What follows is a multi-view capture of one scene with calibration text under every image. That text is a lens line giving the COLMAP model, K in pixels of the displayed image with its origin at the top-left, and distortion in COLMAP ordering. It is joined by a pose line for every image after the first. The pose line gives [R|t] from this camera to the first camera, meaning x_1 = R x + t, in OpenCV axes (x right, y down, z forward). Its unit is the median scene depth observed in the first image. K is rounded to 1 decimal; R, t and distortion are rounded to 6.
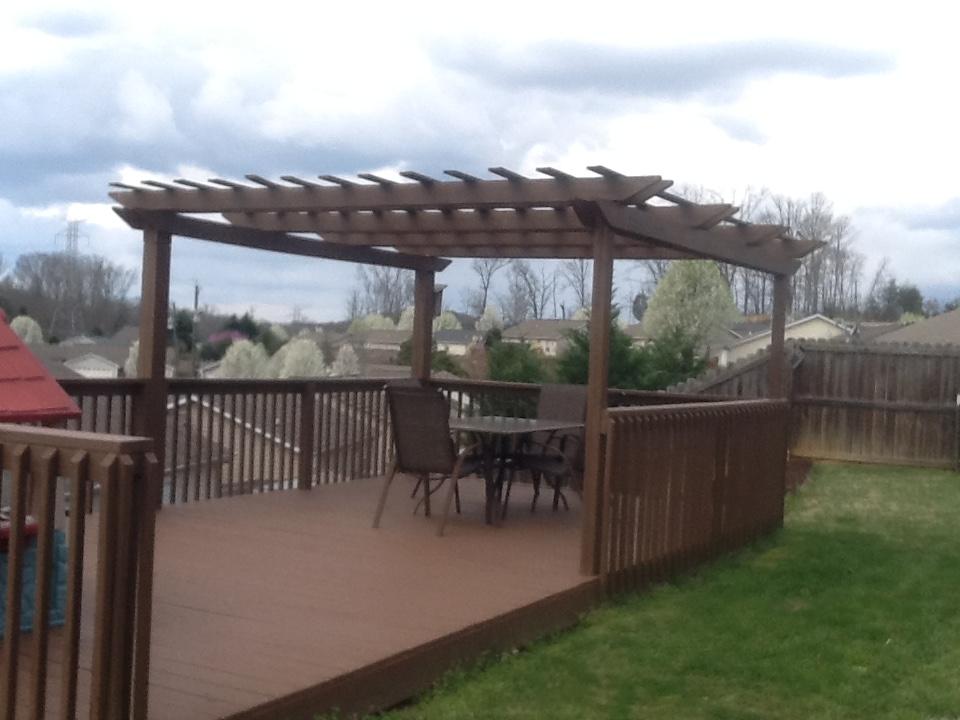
lens RADIAL K [[1191.1, 0, 478.6], [0, 1191.1, 361.7], [0, 0, 1]] dist [0.027880, -0.072188]
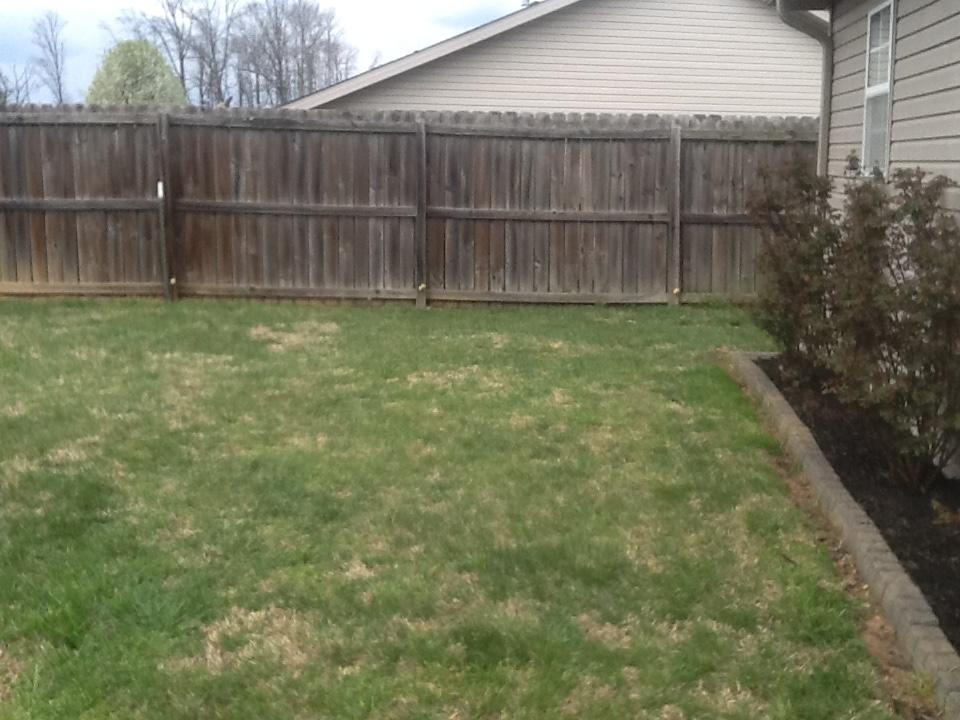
lens RADIAL K [[1200.8, 0, 498.6], [0, 1200.8, 357.5], [0, 0, 1]] dist [0.041752, -0.247534]
pose [[0.916436, -0.102337, 0.386876, 0.239908], [0.039595, 0.985193, 0.166812, 0.015207], [-0.398219, -0.137554, 0.906918, 0.242901]]
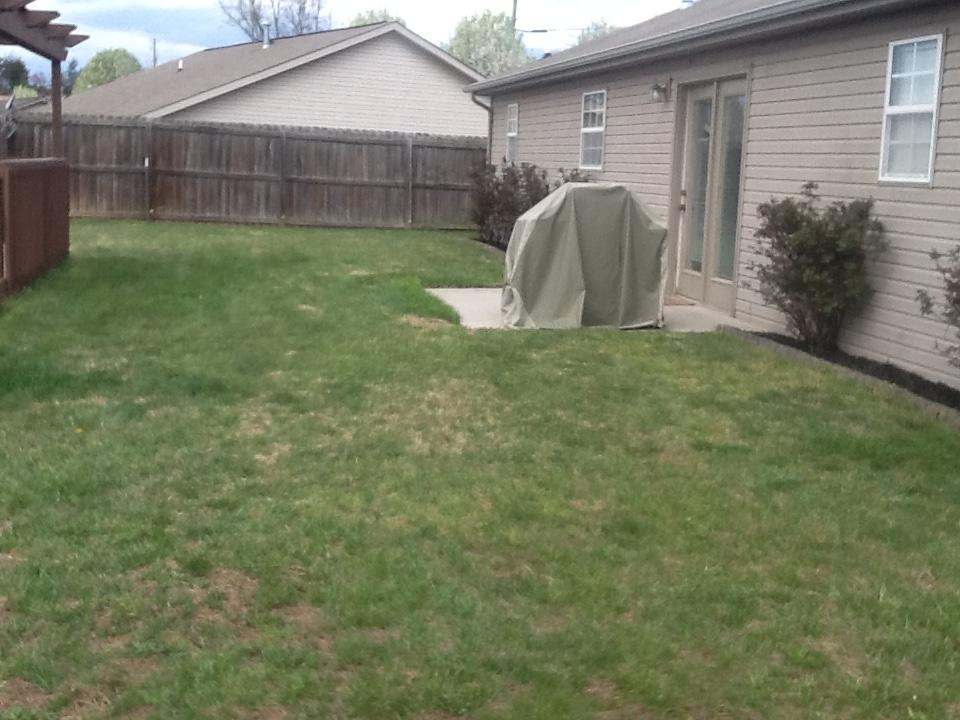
lens RADIAL K [[1200.8, 0, 498.6], [0, 1200.8, 357.5], [0, 0, 1]] dist [0.041752, -0.247534]
pose [[0.747131, -0.121605, 0.653458, -0.132439], [0.001548, 0.983437, 0.181242, 0.004112], [-0.664675, -0.134400, 0.734945, -0.152933]]
